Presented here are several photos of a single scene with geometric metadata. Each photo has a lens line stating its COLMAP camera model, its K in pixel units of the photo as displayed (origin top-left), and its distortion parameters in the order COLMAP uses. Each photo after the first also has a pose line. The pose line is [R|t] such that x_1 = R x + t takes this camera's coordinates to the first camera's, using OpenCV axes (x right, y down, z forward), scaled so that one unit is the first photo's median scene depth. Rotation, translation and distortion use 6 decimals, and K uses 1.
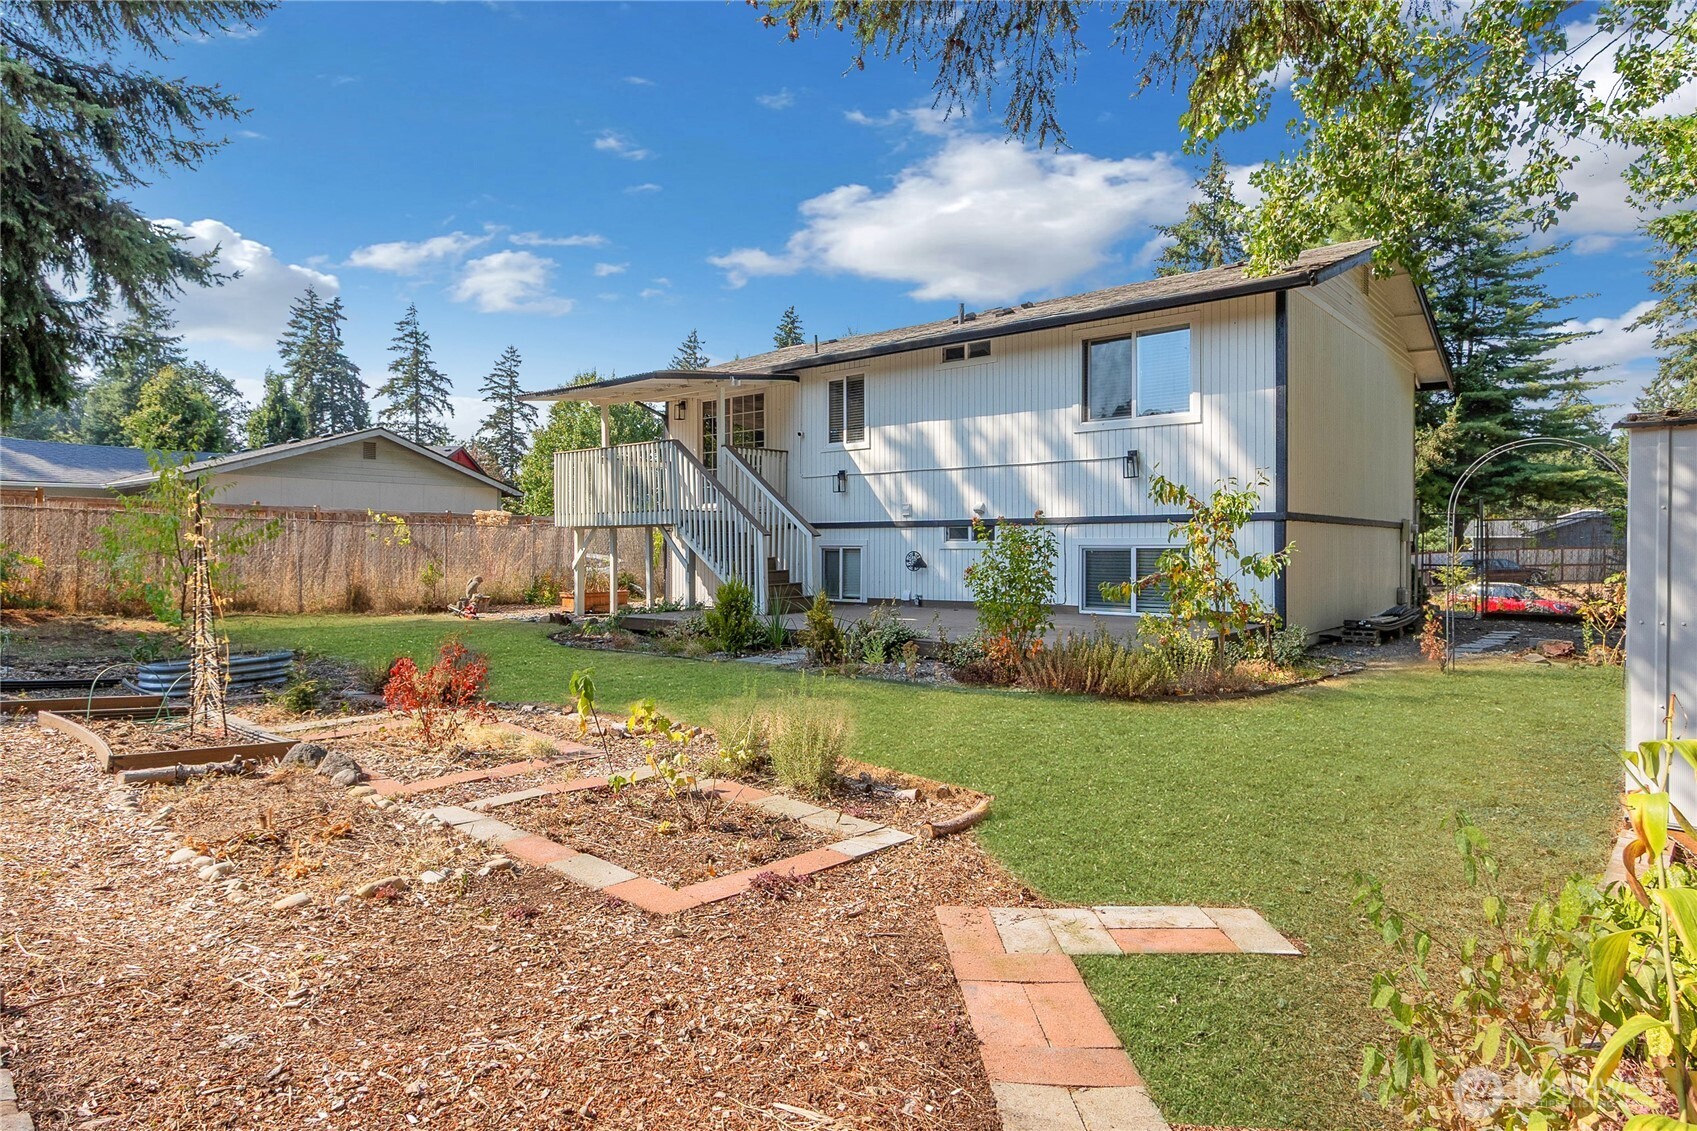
lens RADIAL K [[903.7, 0, 848.5], [0, 903.7, 565.5], [0, 0, 1]] dist [-0.000014, -0.000143]
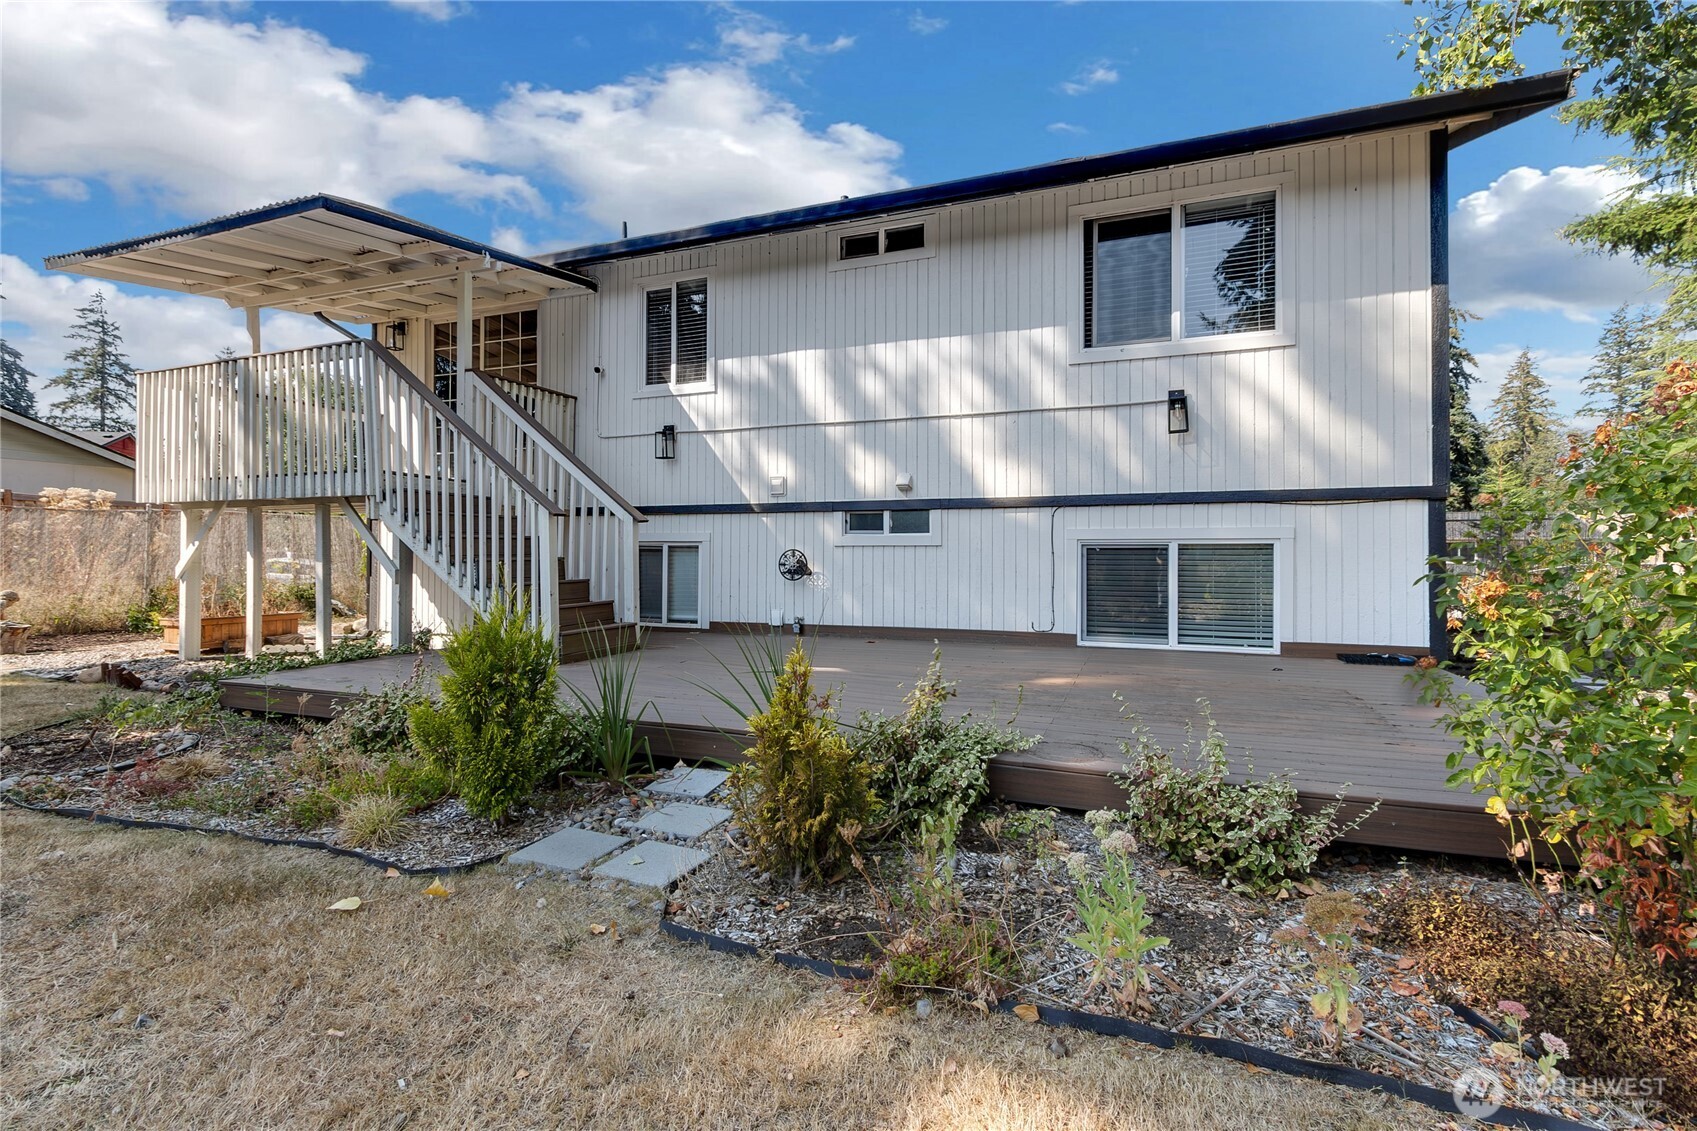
lens RADIAL K [[782.1, 0, 848.5], [0, 782.1, 565.5], [0, 0, 1]] dist [-0.000177, 0.000206]
pose [[0.950712, 0.001856, 0.310069, -0.059761], [0.001033, 0.999958, -0.009153, 0.000739], [-0.310073, 0.009022, 0.950670, 0.434589]]
